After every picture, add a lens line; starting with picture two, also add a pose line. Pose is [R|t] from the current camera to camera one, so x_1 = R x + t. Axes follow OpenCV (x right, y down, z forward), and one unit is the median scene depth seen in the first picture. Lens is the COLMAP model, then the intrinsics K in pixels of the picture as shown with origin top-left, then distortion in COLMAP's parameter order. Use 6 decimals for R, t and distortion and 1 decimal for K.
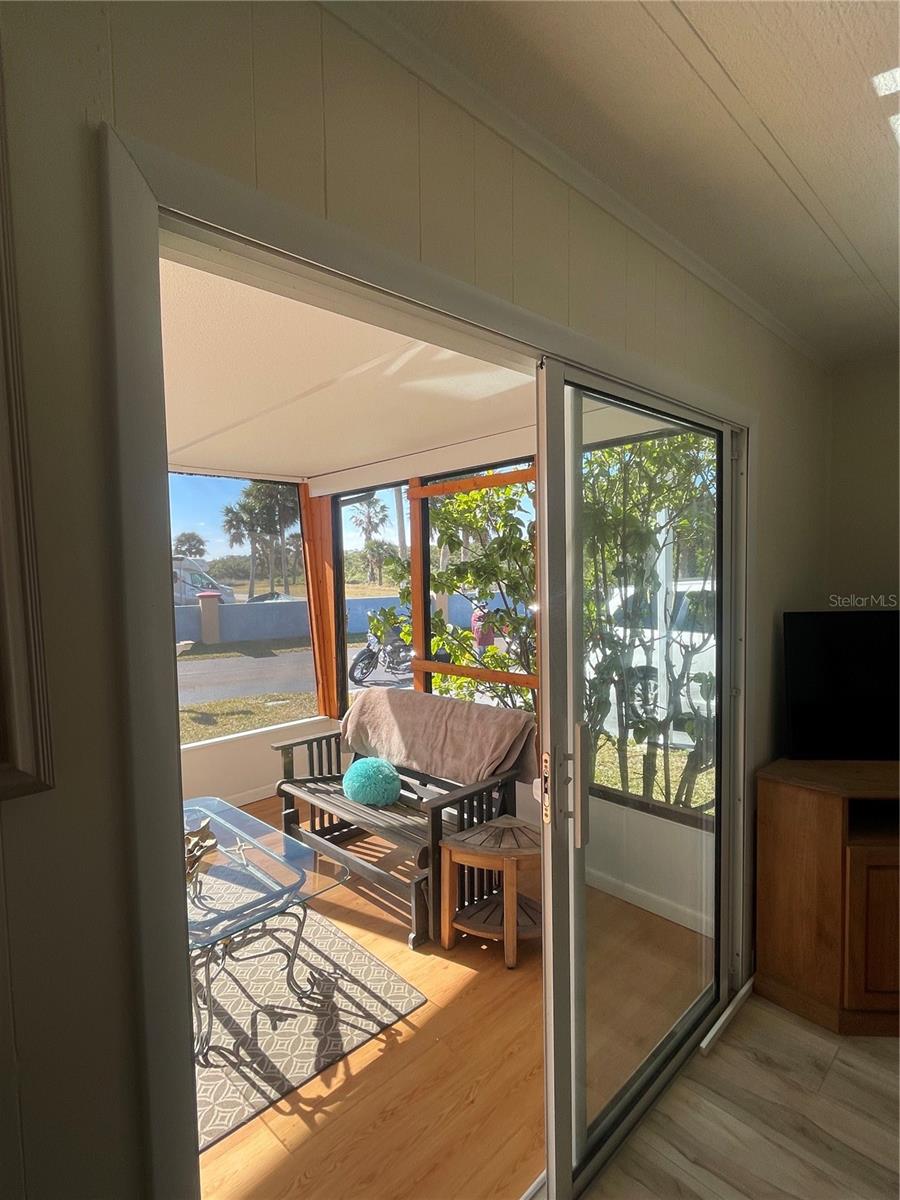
lens RADIAL K [[612.4, 0, 450.0], [0, 612.4, 600.0], [0, 0, 1]] dist [-0.002403, 0.000074]
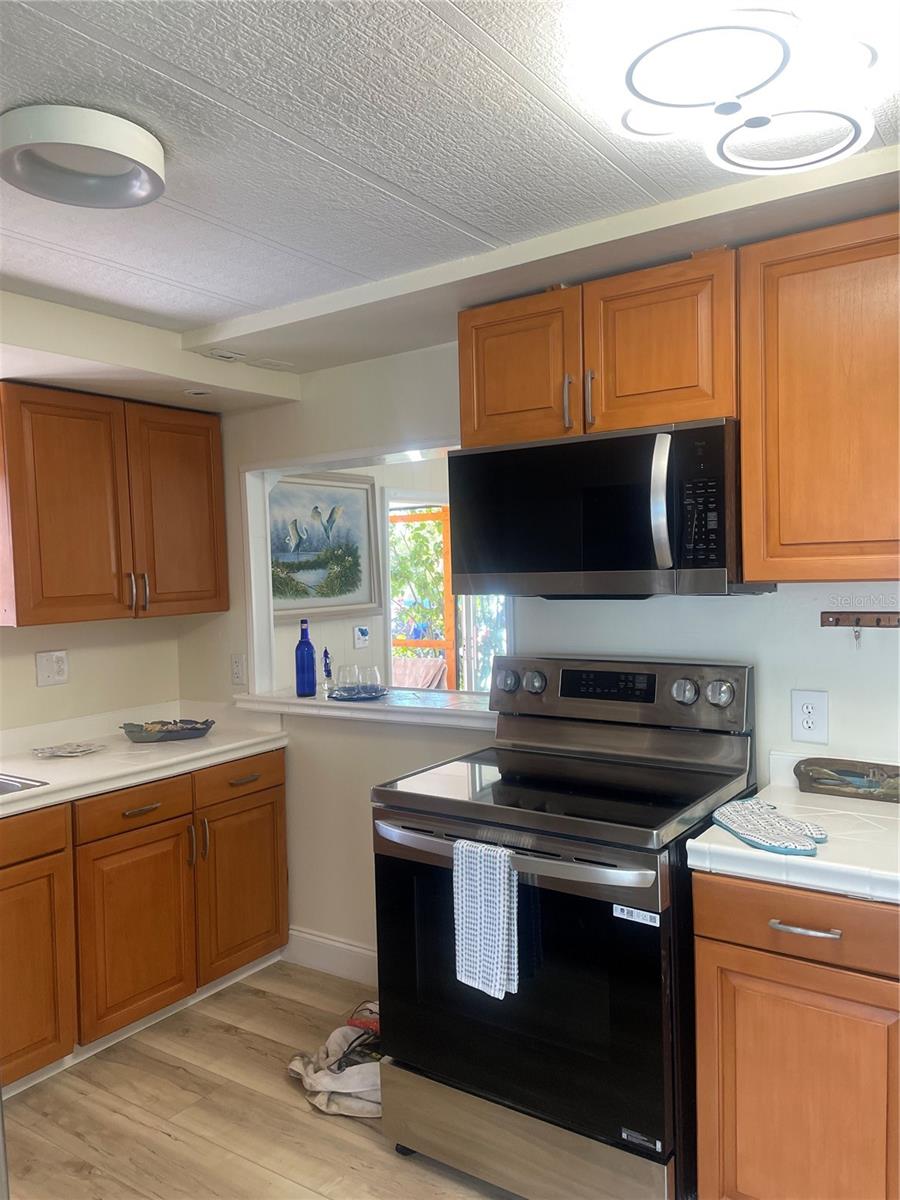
lens RADIAL K [[904.3, 0, 450.0], [0, 904.3, 600.0], [0, 0, 1]] dist [0.082019, -0.099795]
pose [[0.980486, -0.013096, 0.196154, -0.366139], [0.017735, 0.999603, -0.021908, 0.084208], [-0.195789, 0.024960, 0.980328, -1.560858]]
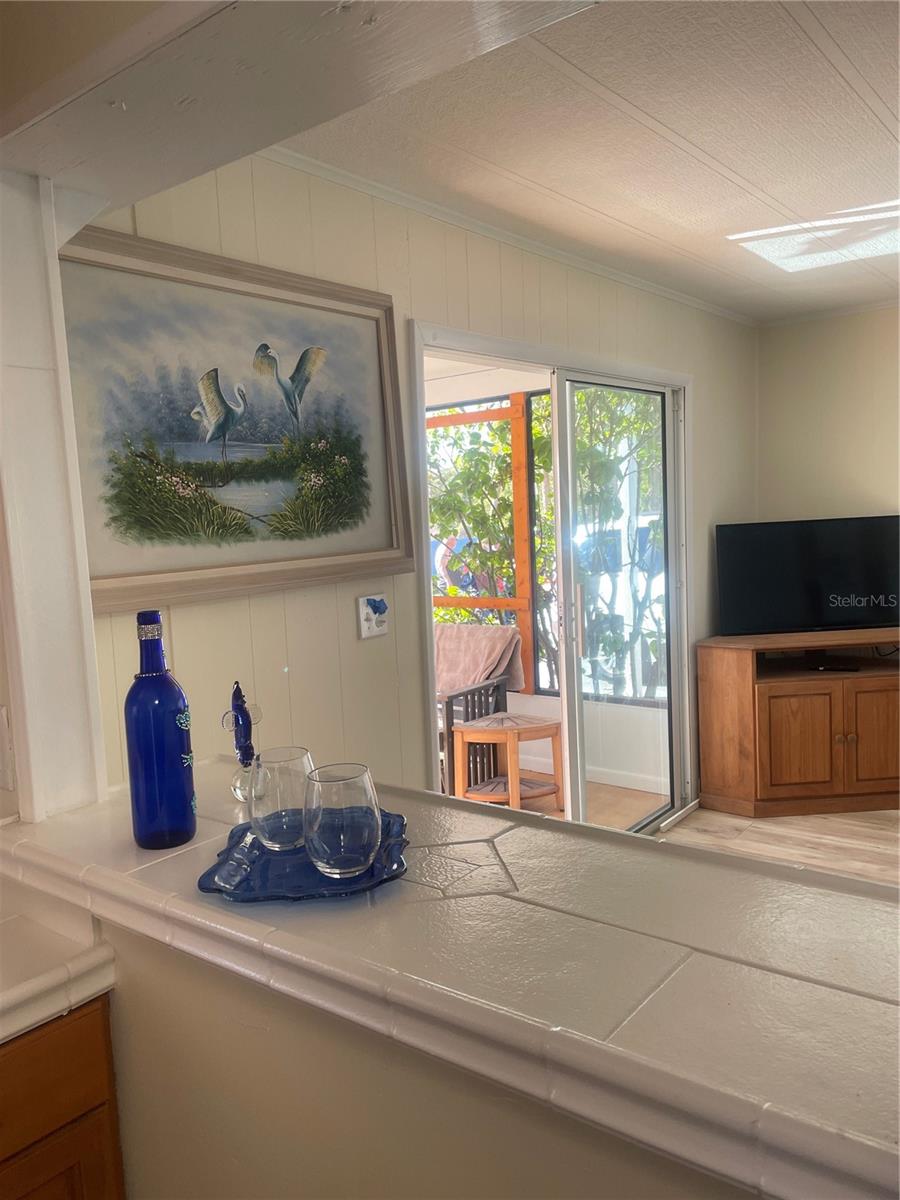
lens RADIAL K [[904.3, 0, 450.0], [0, 904.3, 600.0], [0, 0, 1]] dist [0.082019, -0.099795]
pose [[0.989450, -0.041718, 0.138739, -0.239604], [0.035955, 0.998394, 0.043790, 0.062073], [-0.140343, -0.038340, 0.989360, -0.698163]]
